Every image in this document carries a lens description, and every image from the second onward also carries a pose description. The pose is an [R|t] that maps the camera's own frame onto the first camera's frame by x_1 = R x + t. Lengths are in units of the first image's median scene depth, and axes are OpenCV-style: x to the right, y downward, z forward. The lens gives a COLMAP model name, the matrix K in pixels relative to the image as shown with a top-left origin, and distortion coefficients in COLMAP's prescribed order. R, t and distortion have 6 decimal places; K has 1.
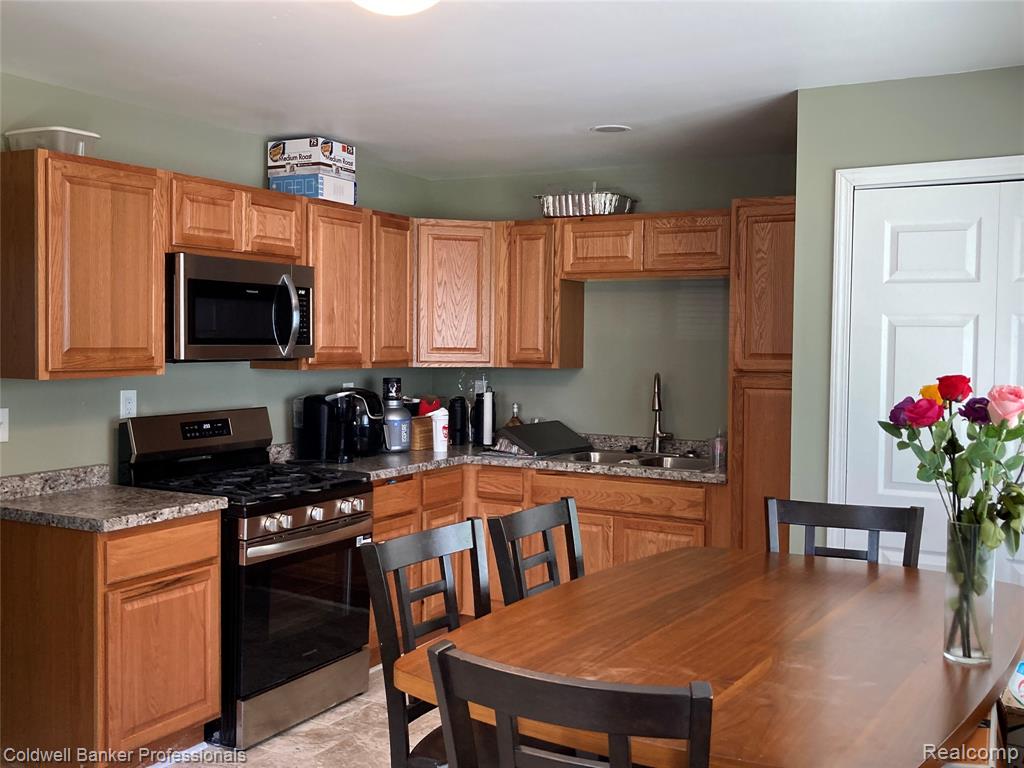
lens RADIAL K [[1033.7, 0, 510.4], [0, 1033.7, 361.2], [0, 0, 1]] dist [0.060280, 0.000000]
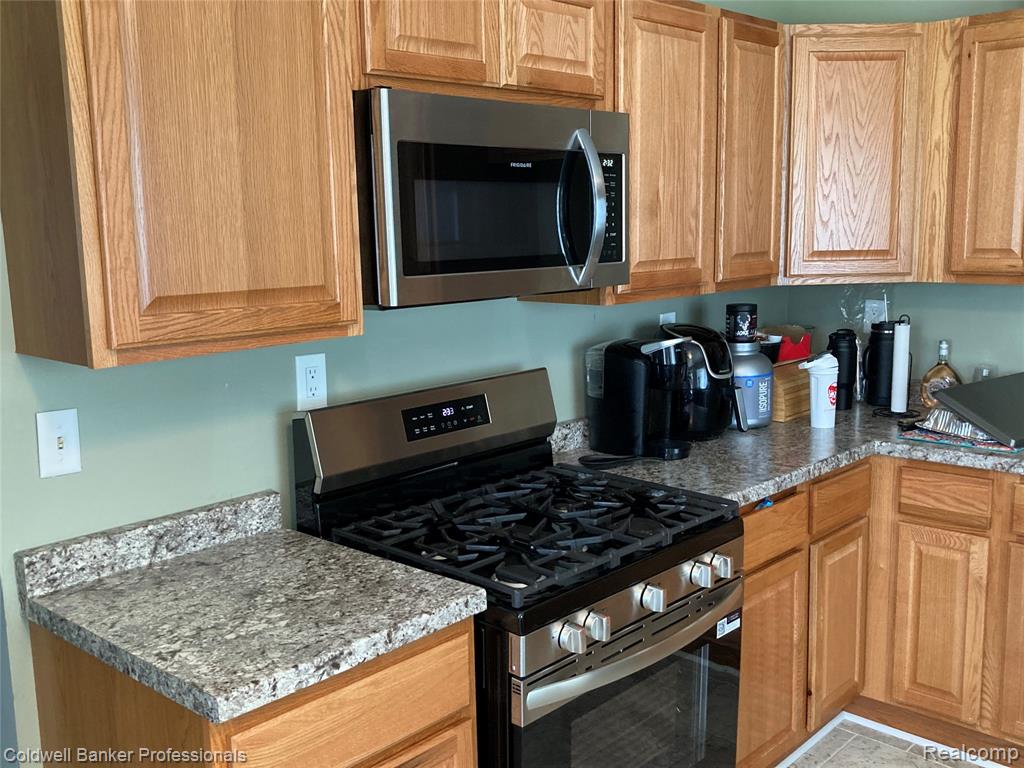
lens RADIAL K [[1033.7, 0, 522.9], [0, 1033.7, 393.5], [0, 0, 1]] dist [0.060280, 0.000000]
pose [[0.974148, 0.014996, -0.225412, -0.123433], [0.018769, 0.988972, 0.146909, -0.028688], [0.225129, -0.147342, 0.963124, 0.462673]]
